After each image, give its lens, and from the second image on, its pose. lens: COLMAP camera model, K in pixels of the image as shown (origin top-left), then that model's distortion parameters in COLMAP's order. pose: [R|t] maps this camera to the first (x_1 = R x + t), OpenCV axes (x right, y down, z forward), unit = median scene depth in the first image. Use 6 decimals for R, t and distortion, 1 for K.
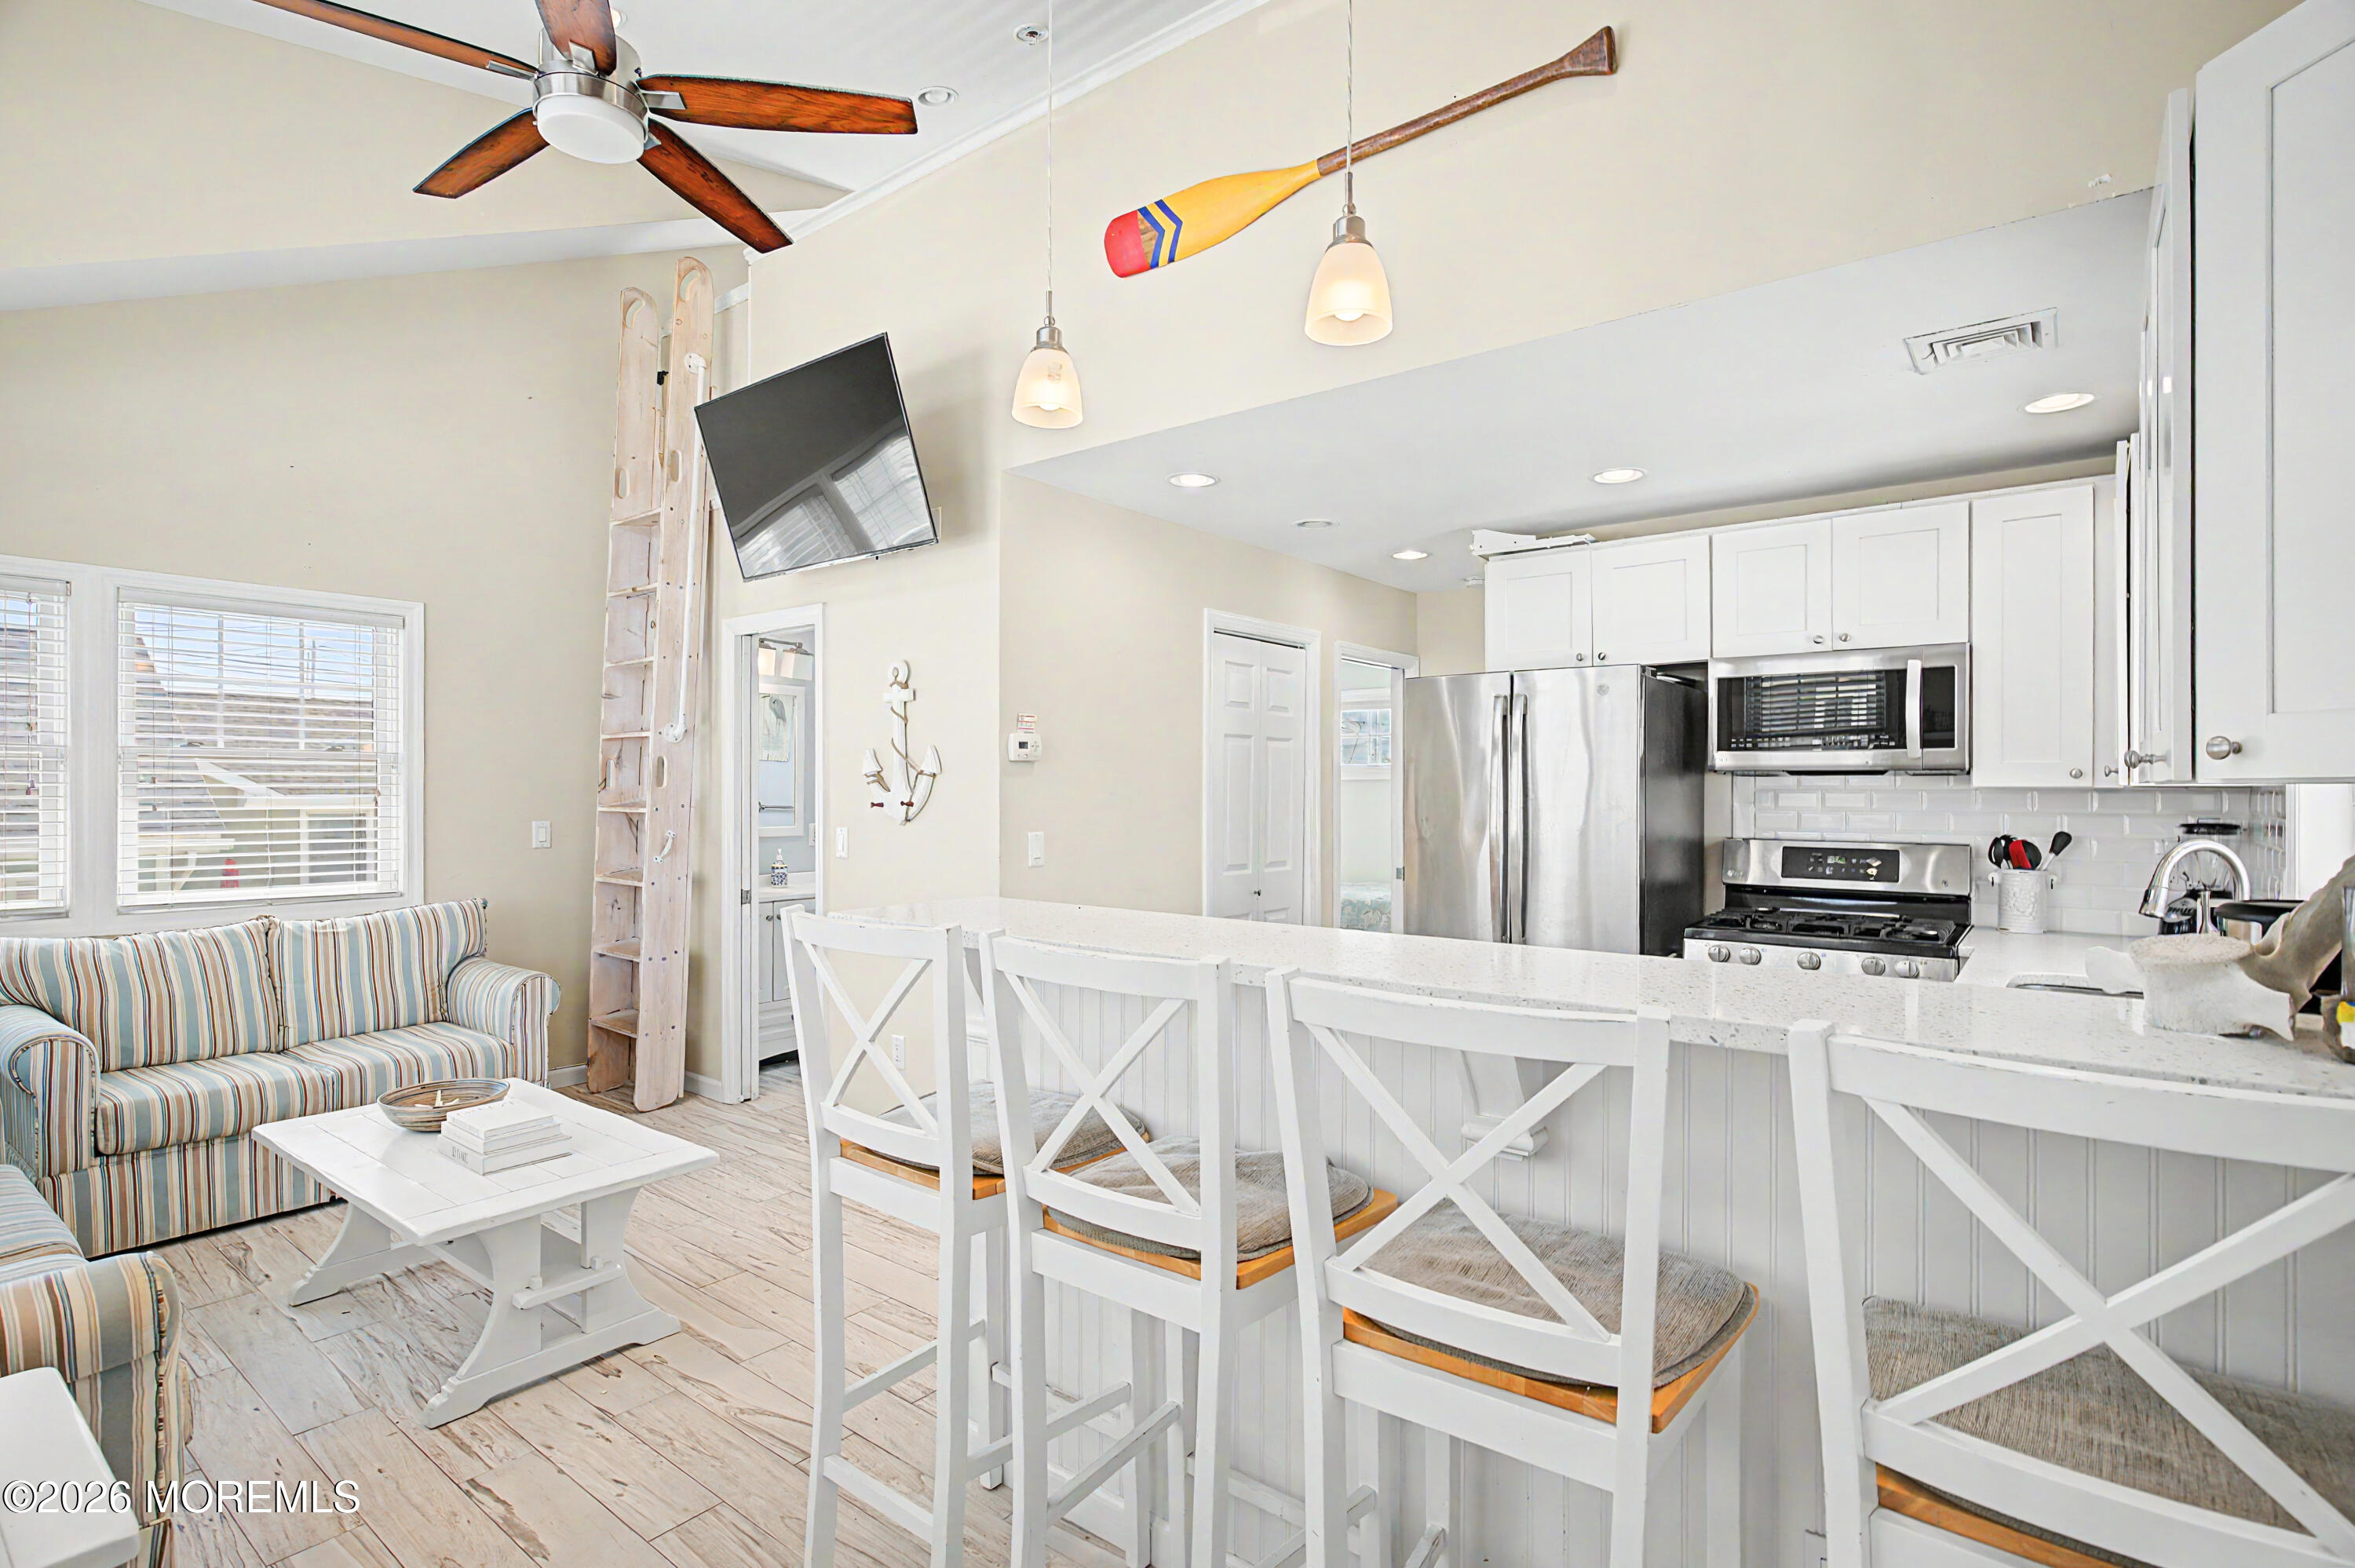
lens RADIAL K [[1140.8, 0, 1185.4], [0, 1140.8, 791.8], [0, 0, 1]] dist [-0.009086, 0.004881]
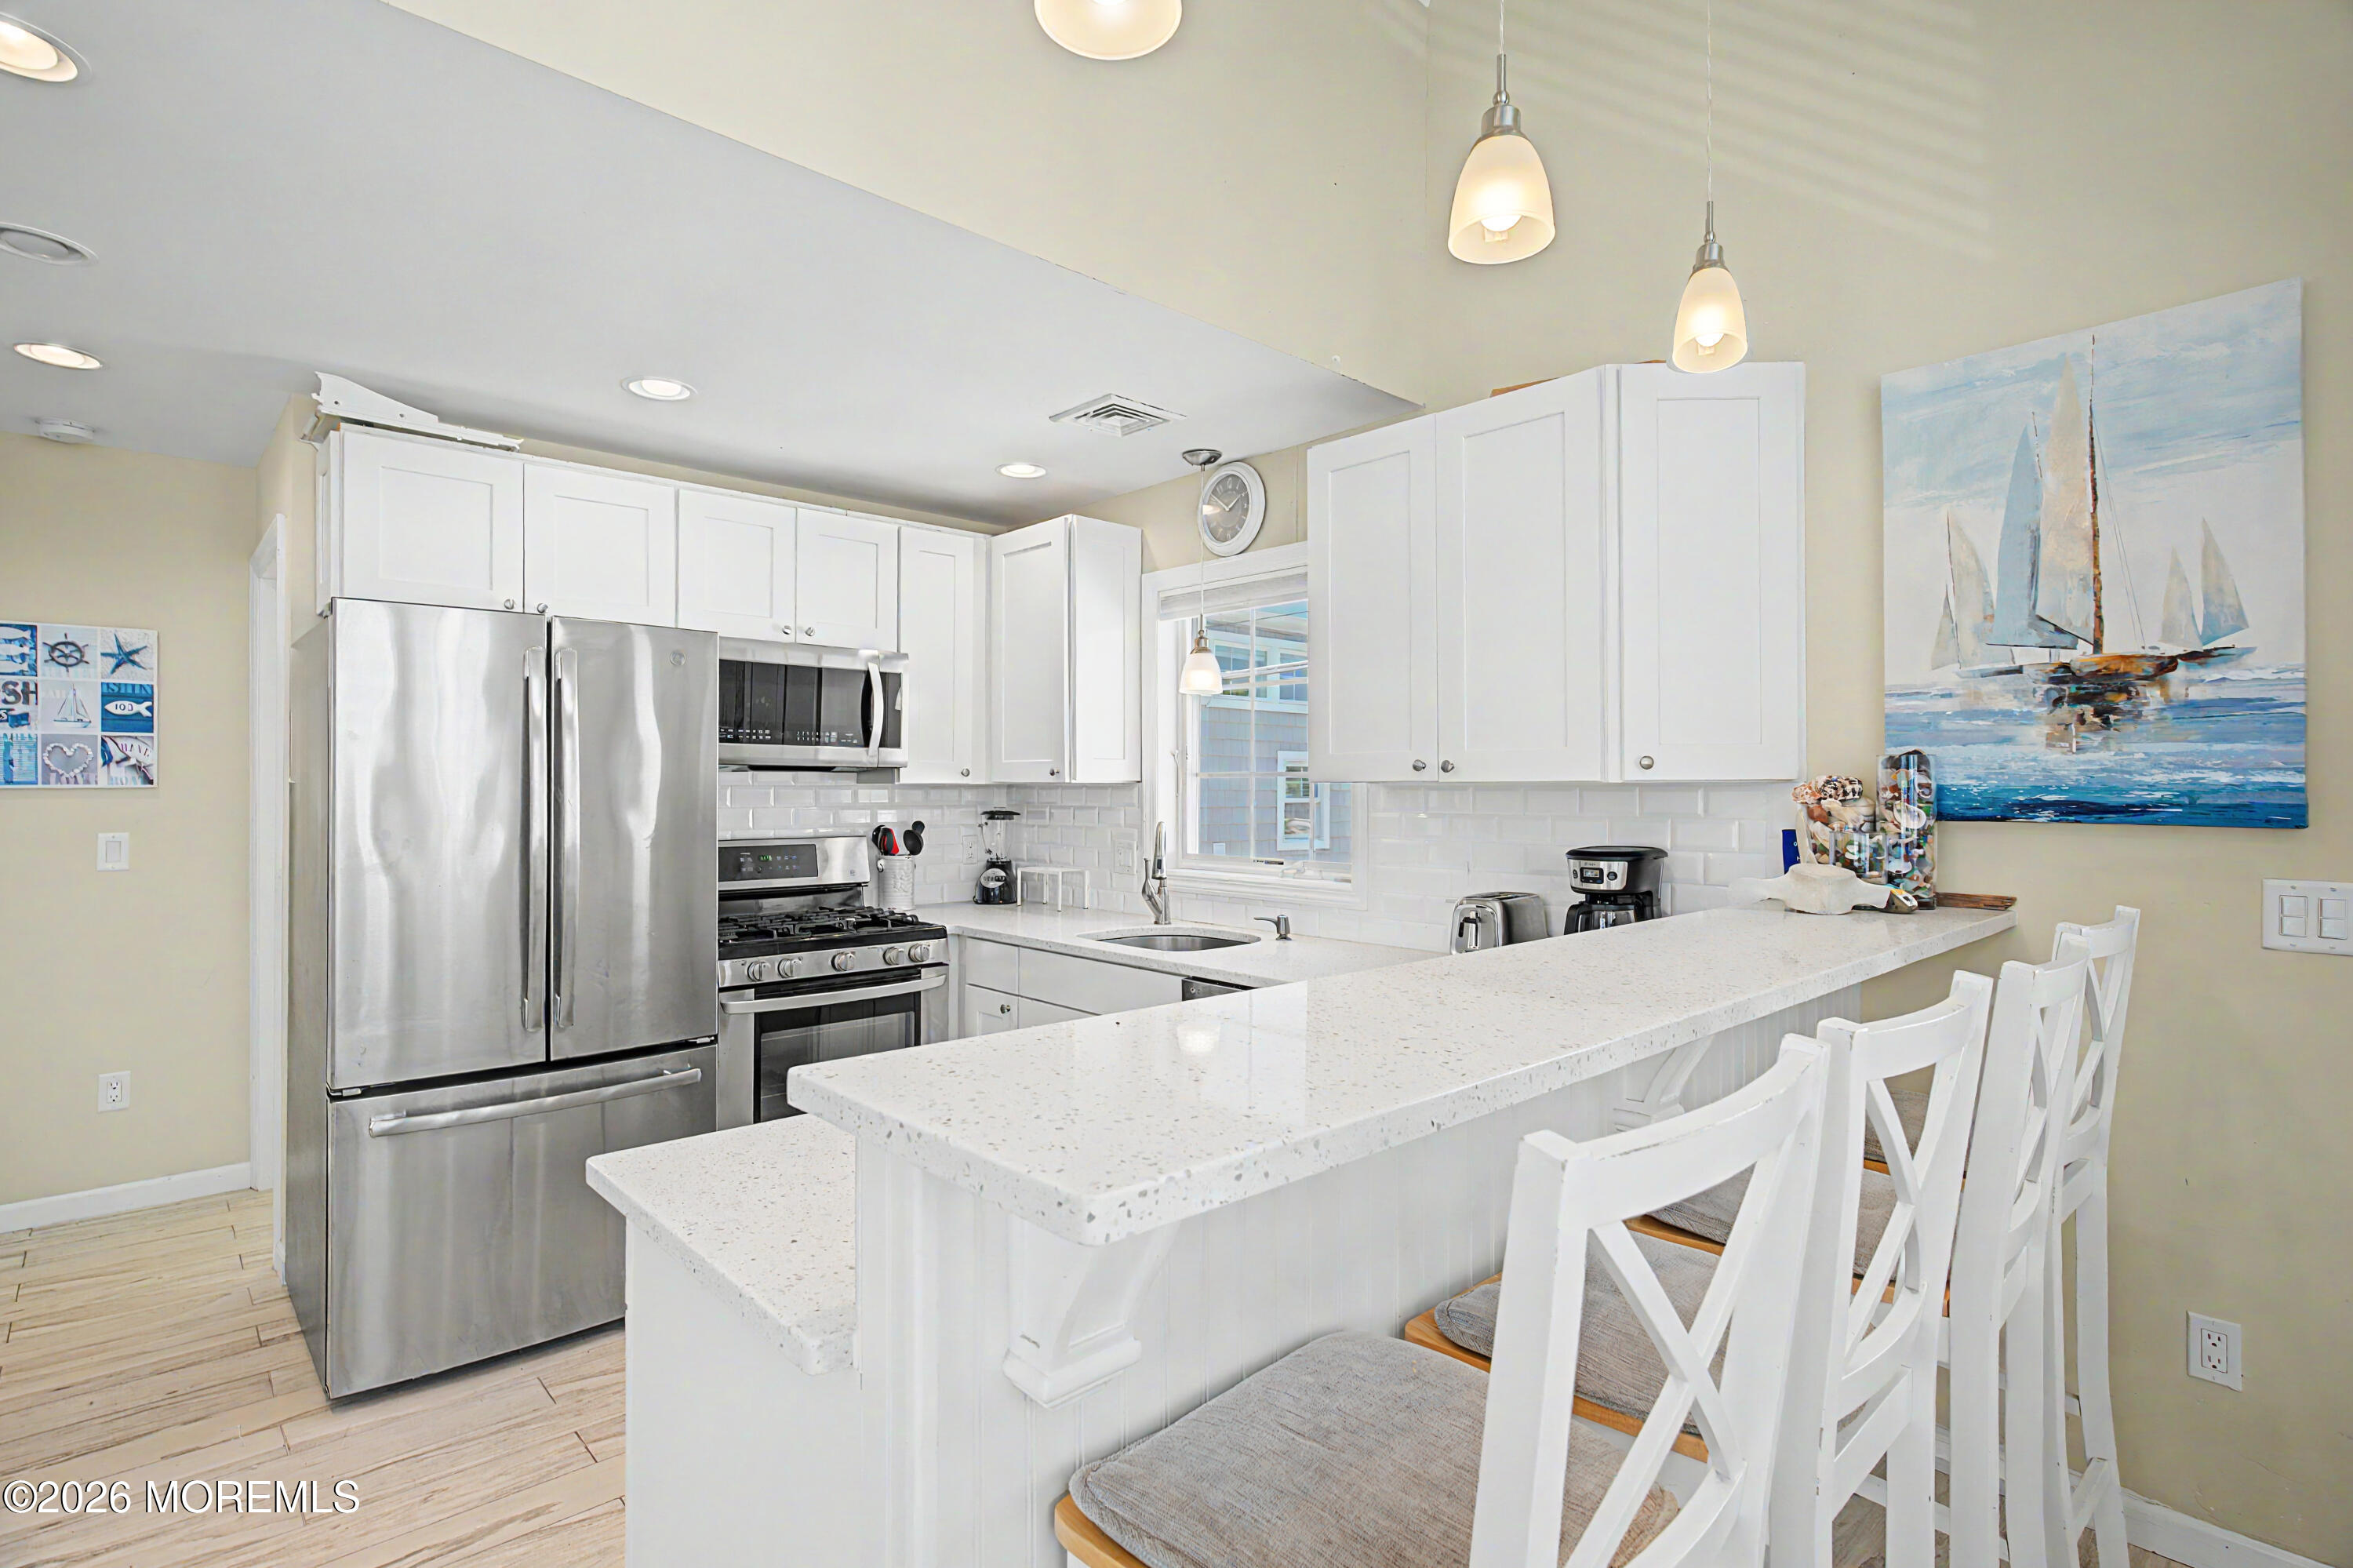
lens RADIAL K [[1140.0, 0, 1168.3], [0, 1140.0, 783.0], [0, 0, 1]] dist [-0.009086, 0.004881]
pose [[0.163883, 0.001790, 0.986478, -0.312452], [0.000736, 0.999998, -0.001937, -0.002156], [-0.986479, 0.001043, 0.163881, 0.479484]]
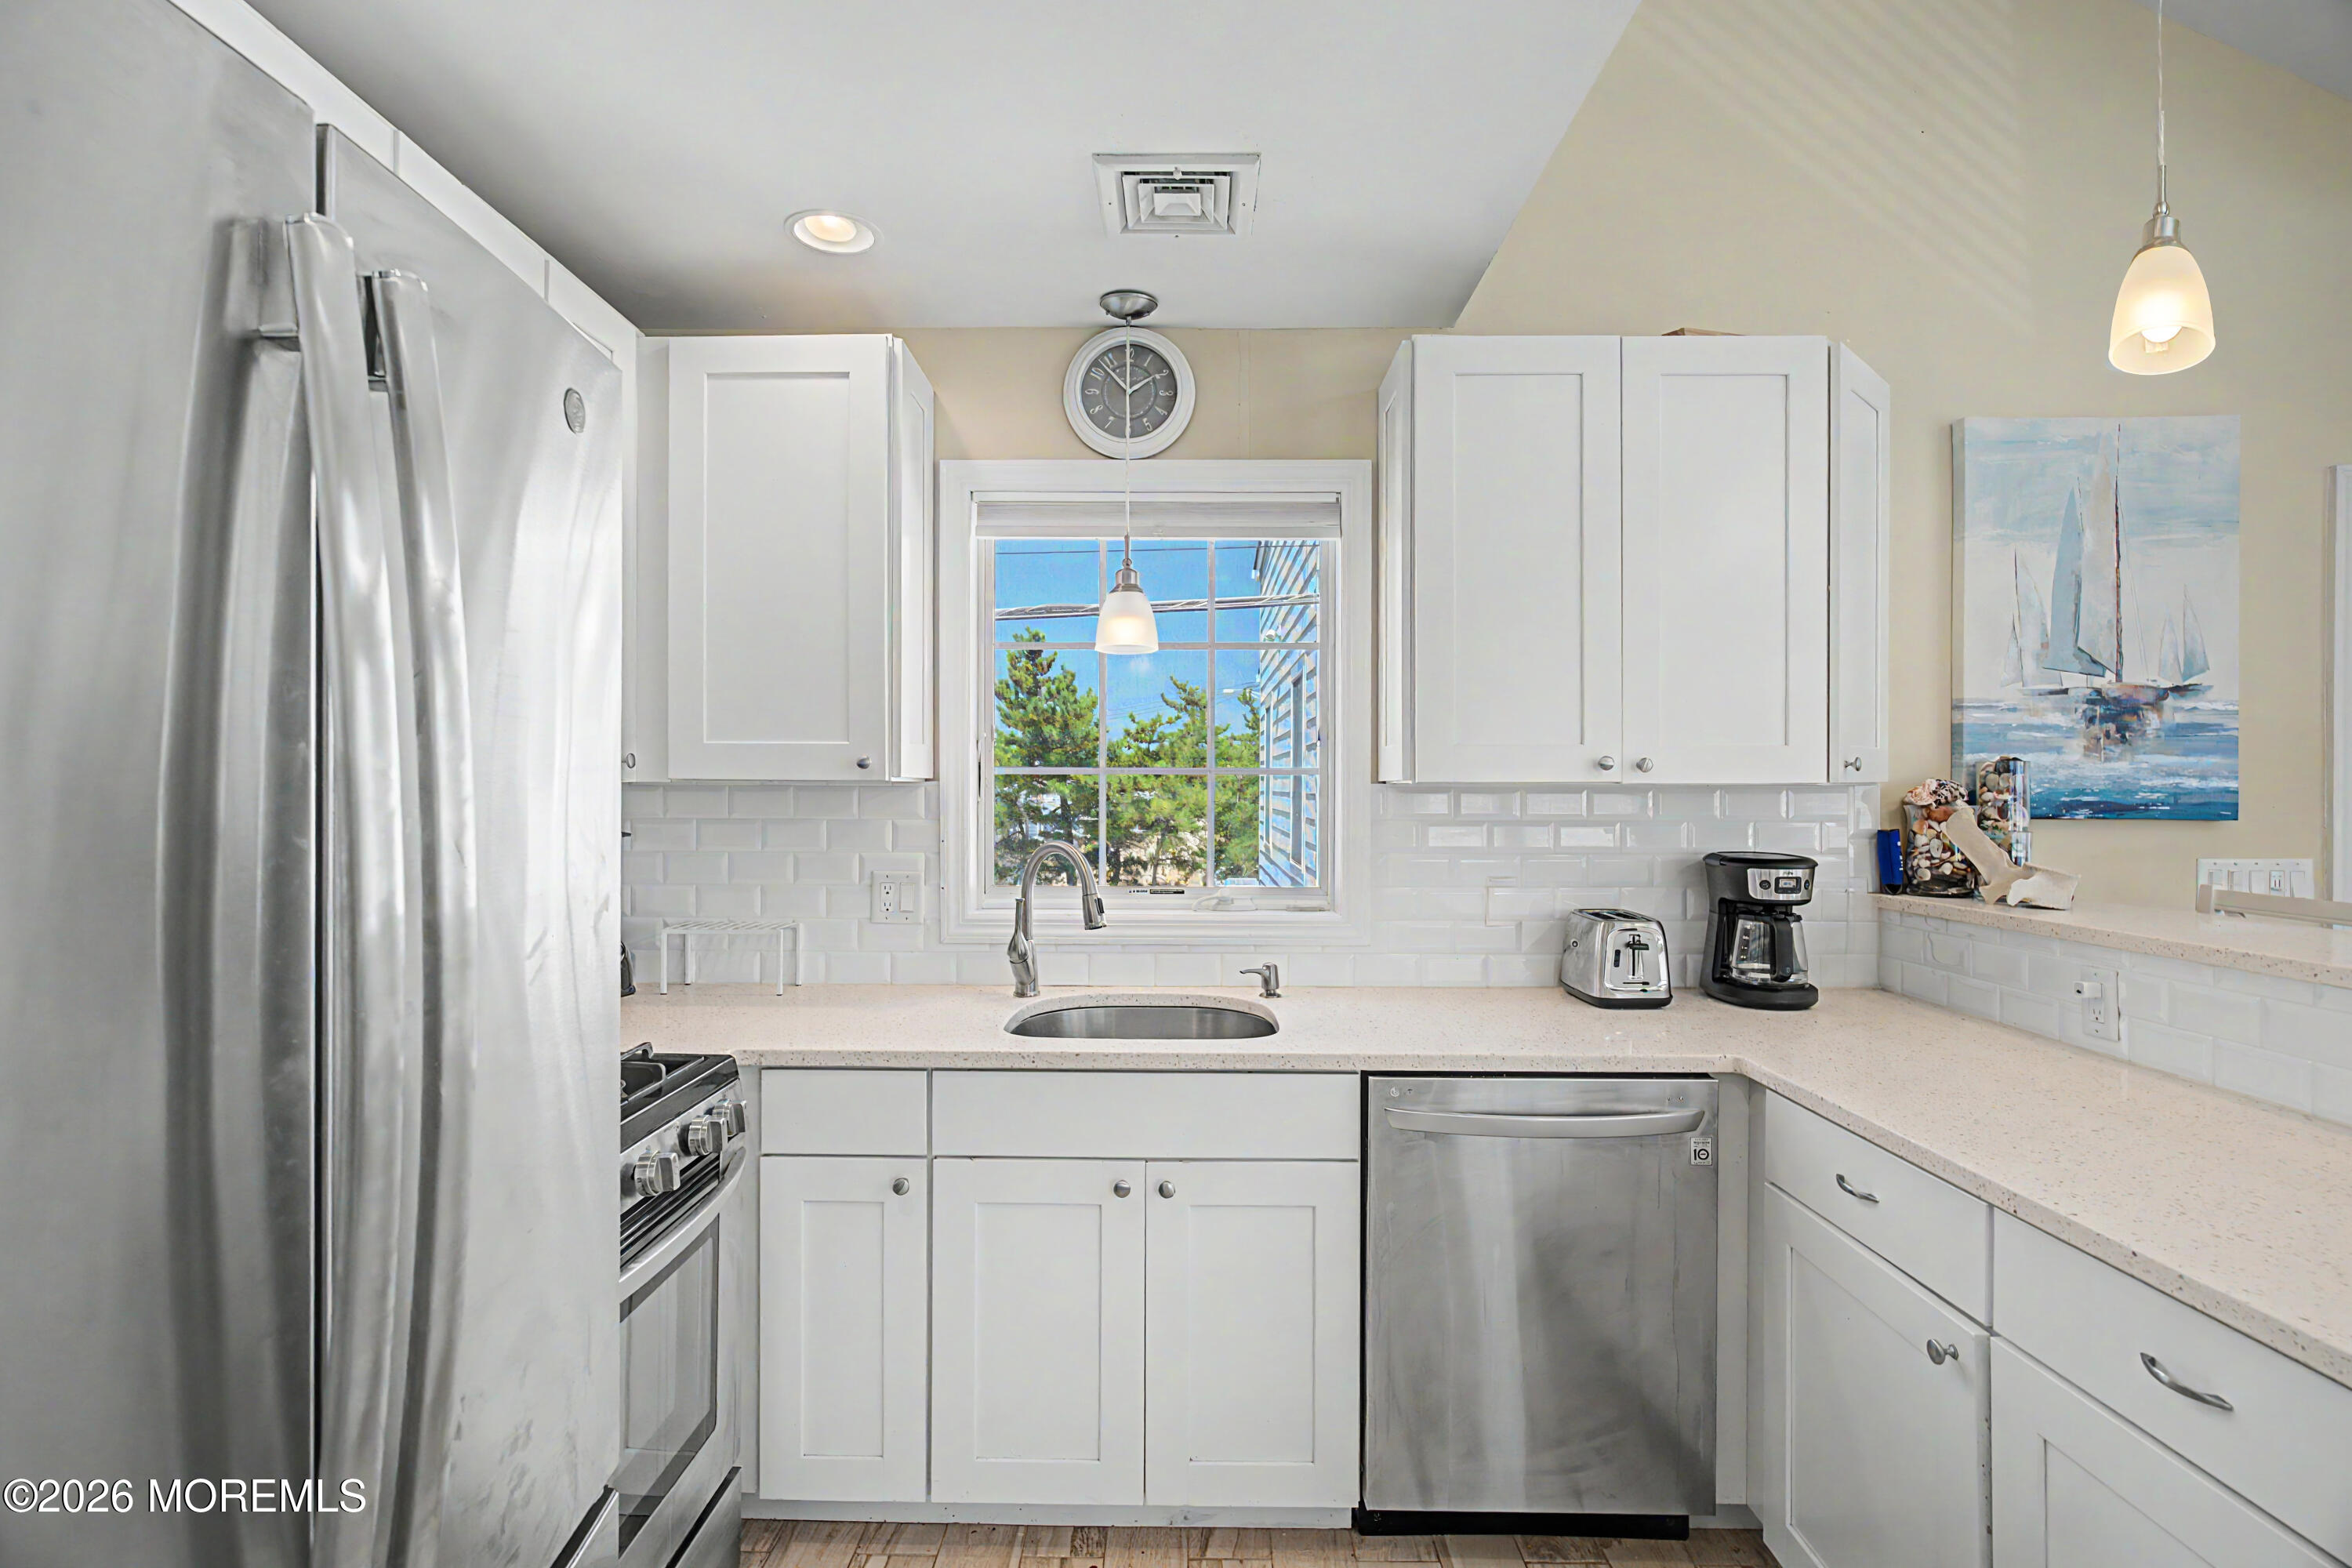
lens RADIAL K [[1139.5, 0, 1177.2], [0, 1139.5, 788.6], [0, 0, 1]] dist [-0.009086, 0.004881]
pose [[-0.606108, -0.003905, 0.795373, 0.062942], [-0.002373, 0.999992, 0.003101, -0.002510], [-0.795379, -0.000008, -0.606113, 0.936833]]
